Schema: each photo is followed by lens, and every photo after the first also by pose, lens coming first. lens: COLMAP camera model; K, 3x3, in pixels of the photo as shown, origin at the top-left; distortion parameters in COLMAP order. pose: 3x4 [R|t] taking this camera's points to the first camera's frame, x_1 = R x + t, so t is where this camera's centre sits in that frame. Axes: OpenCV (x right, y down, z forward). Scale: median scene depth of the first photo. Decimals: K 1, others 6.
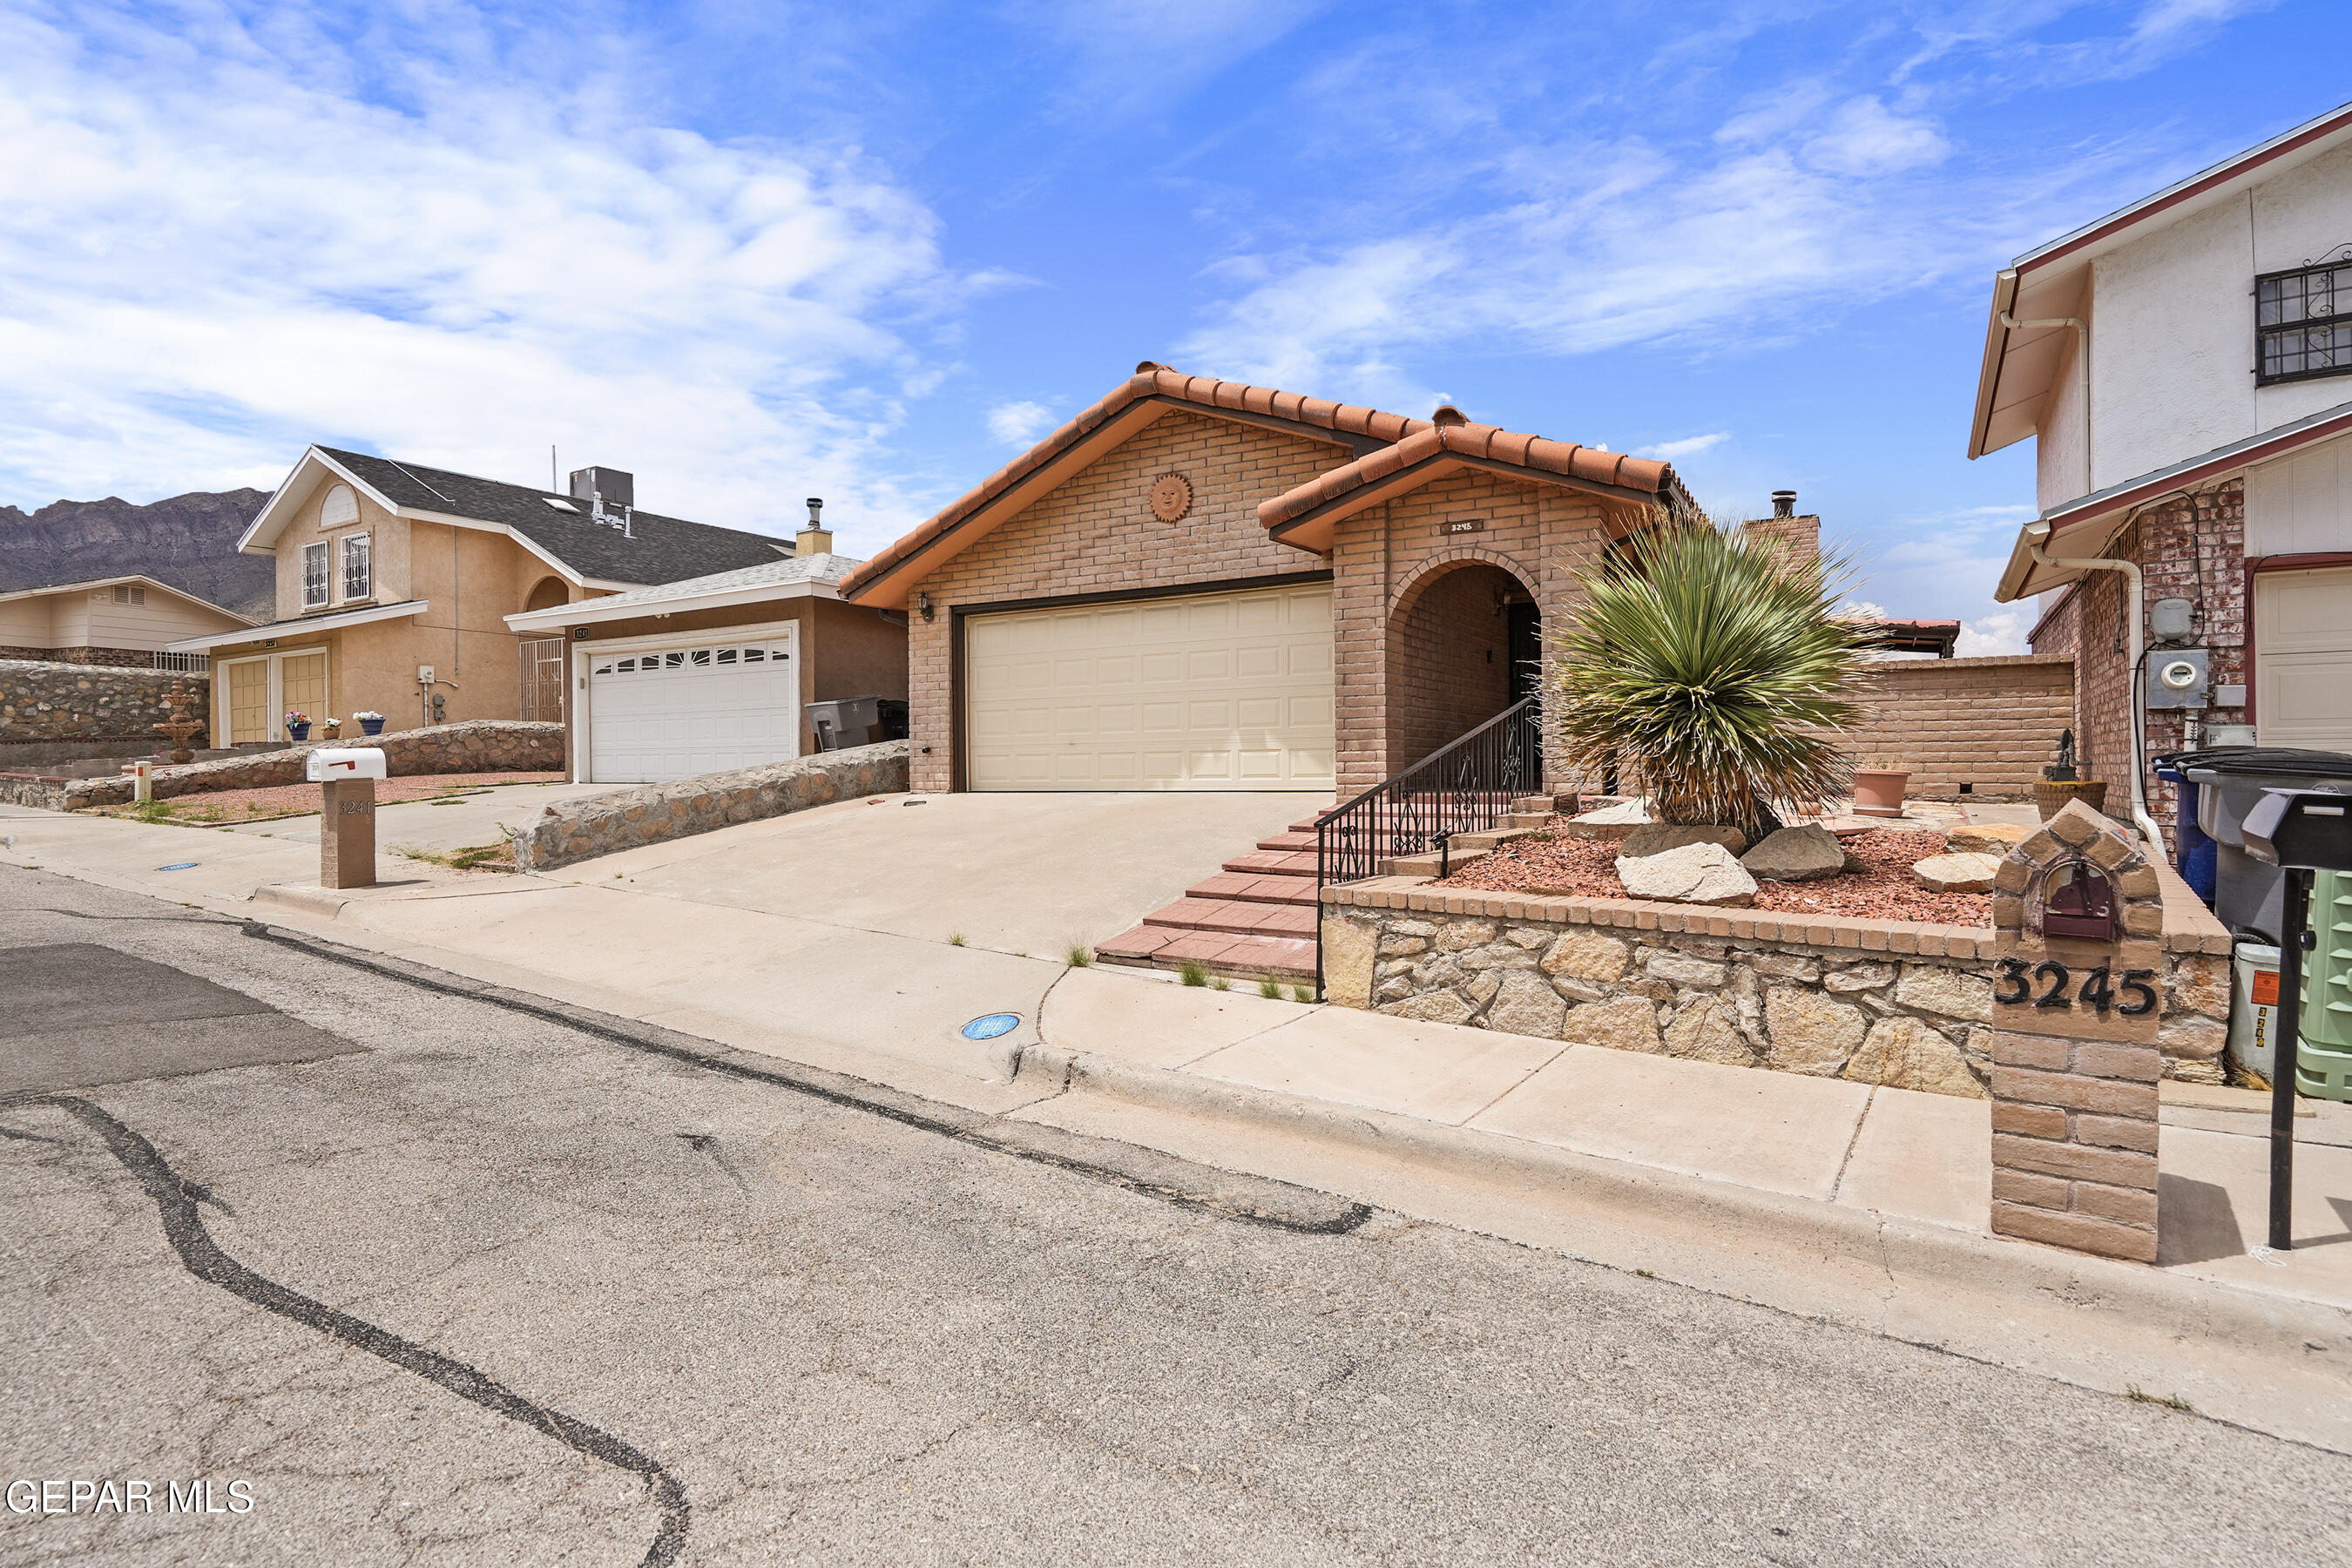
lens RADIAL K [[1187.6, 0, 1176.0], [0, 1187.6, 784.0], [0, 0, 1]] dist [-0.043458, 0.027538]
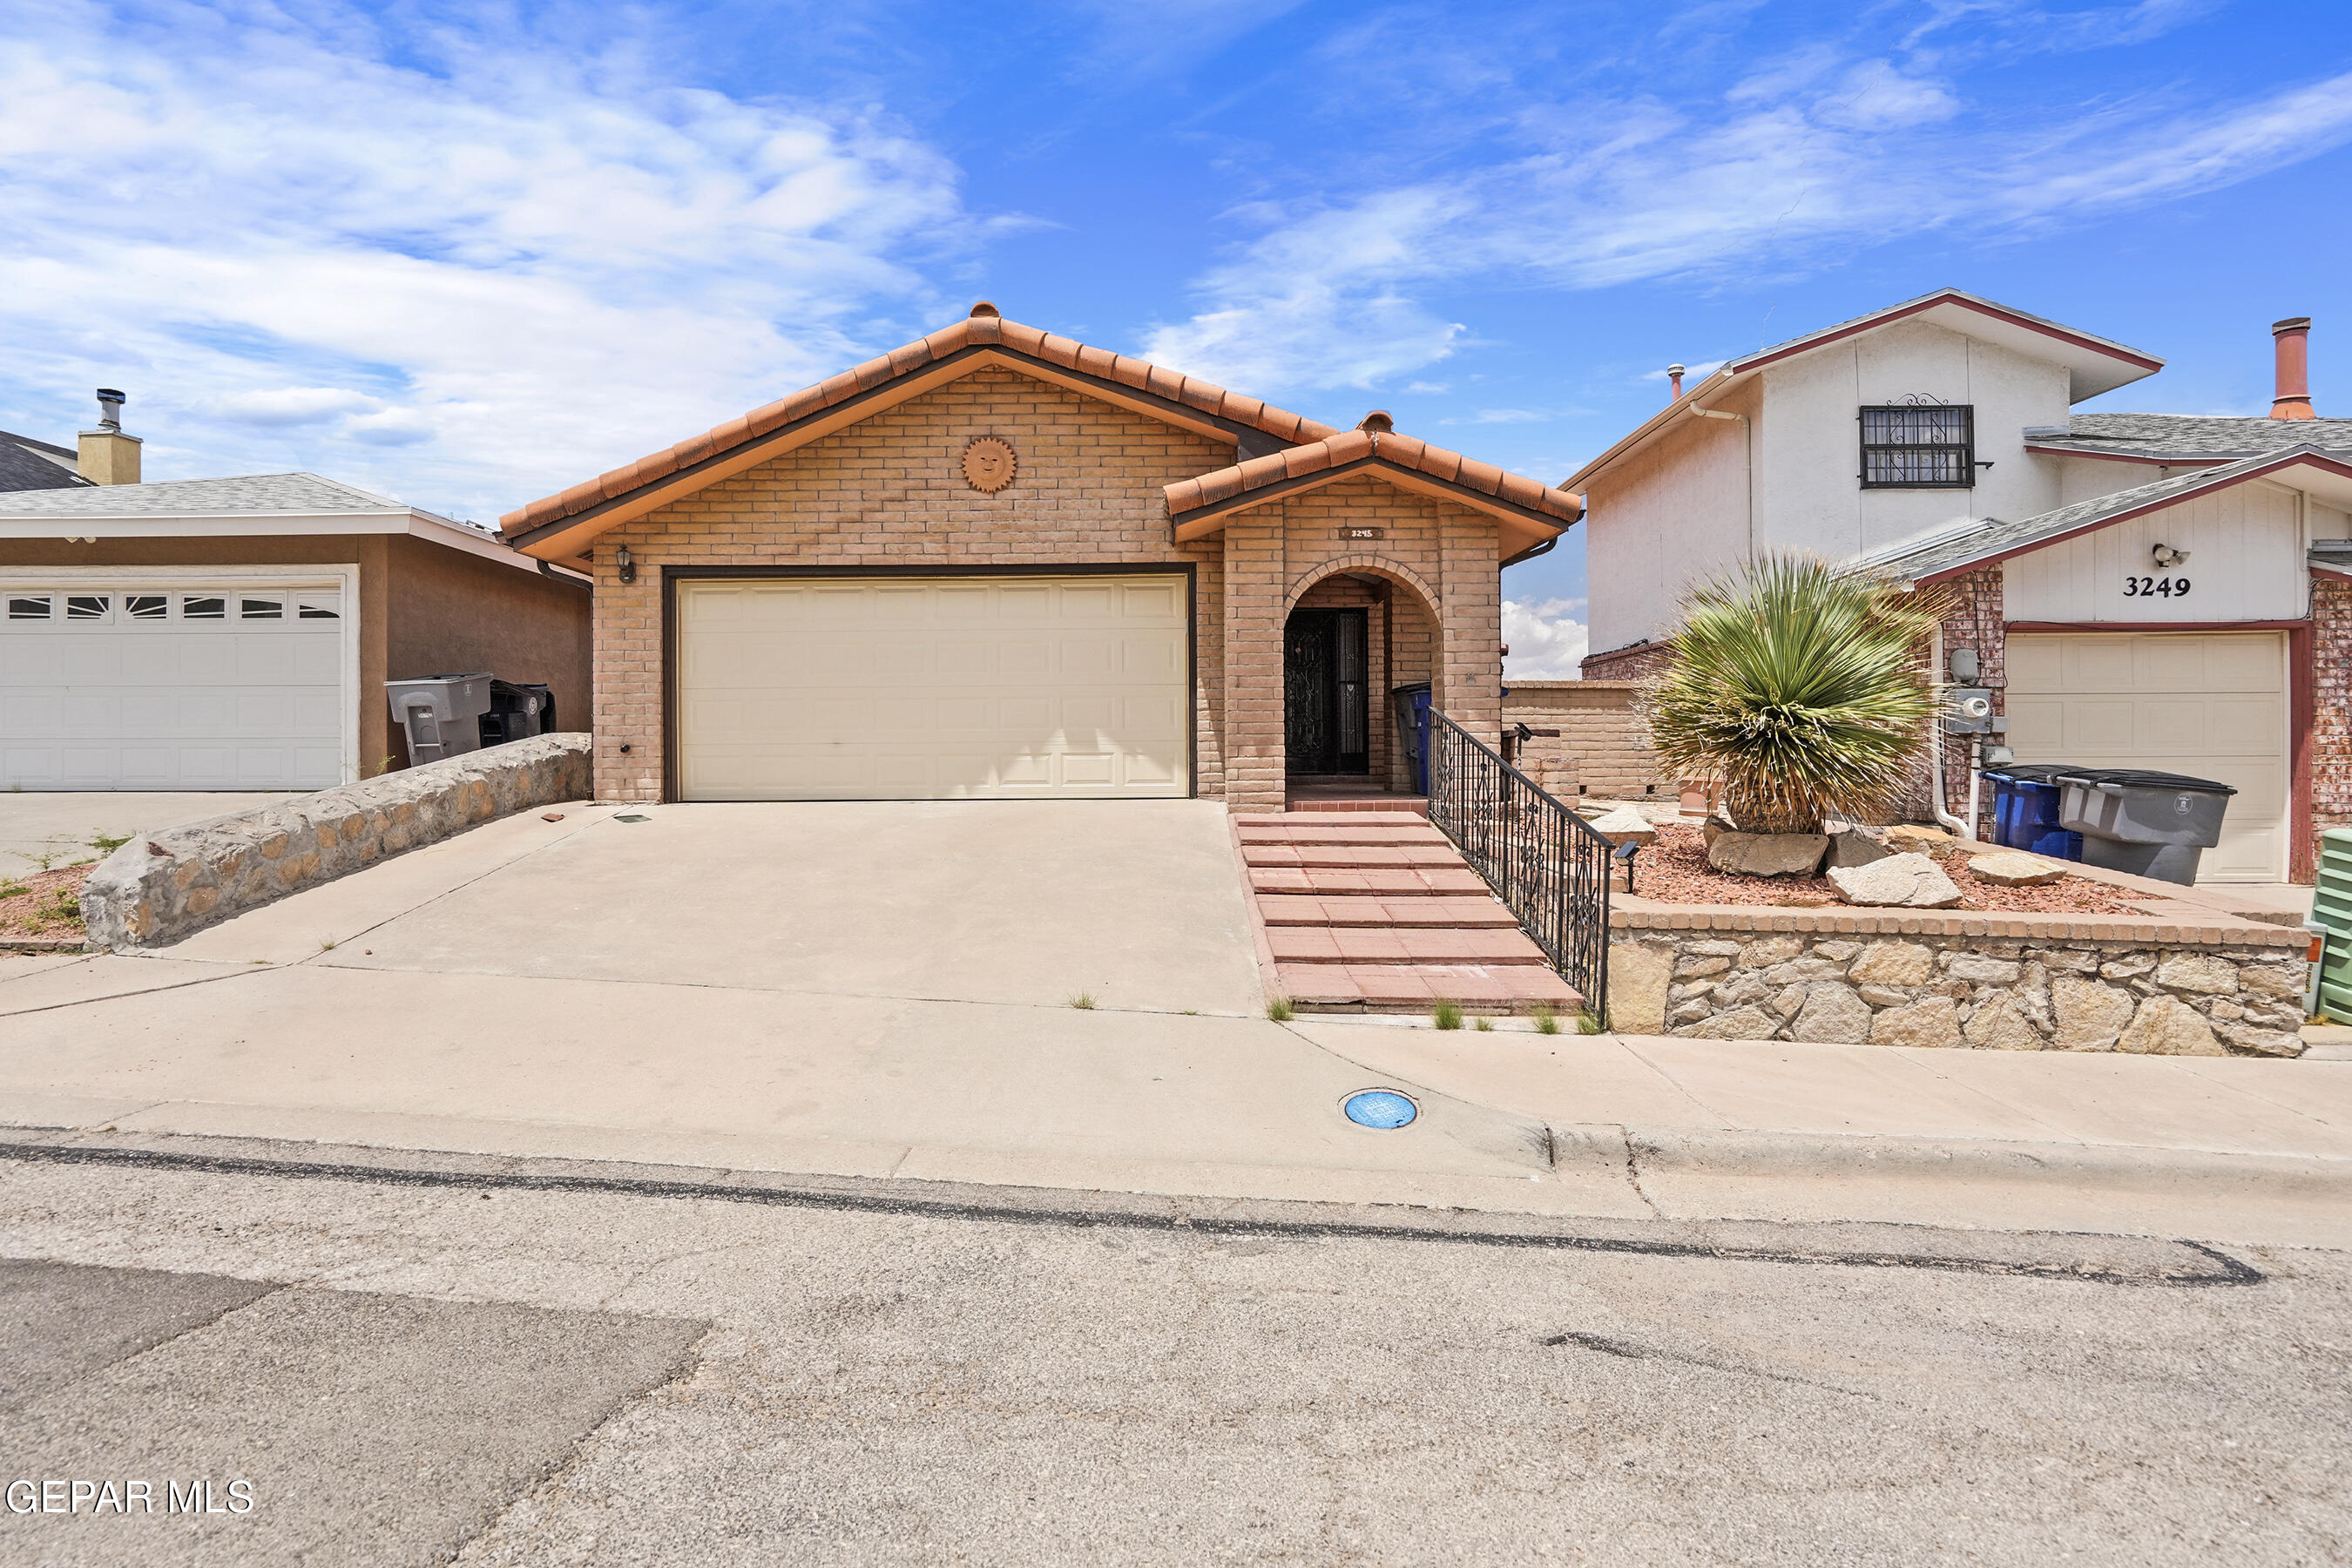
lens RADIAL K [[1187.6, 0, 1176.0], [0, 1187.6, 784.0], [0, 0, 1]] dist [-0.043458, 0.027538]
pose [[0.867325, -0.007099, 0.497691, -0.426337], [0.003441, 0.999960, 0.008266, -0.016315], [-0.497730, -0.005457, 0.867315, 0.228261]]
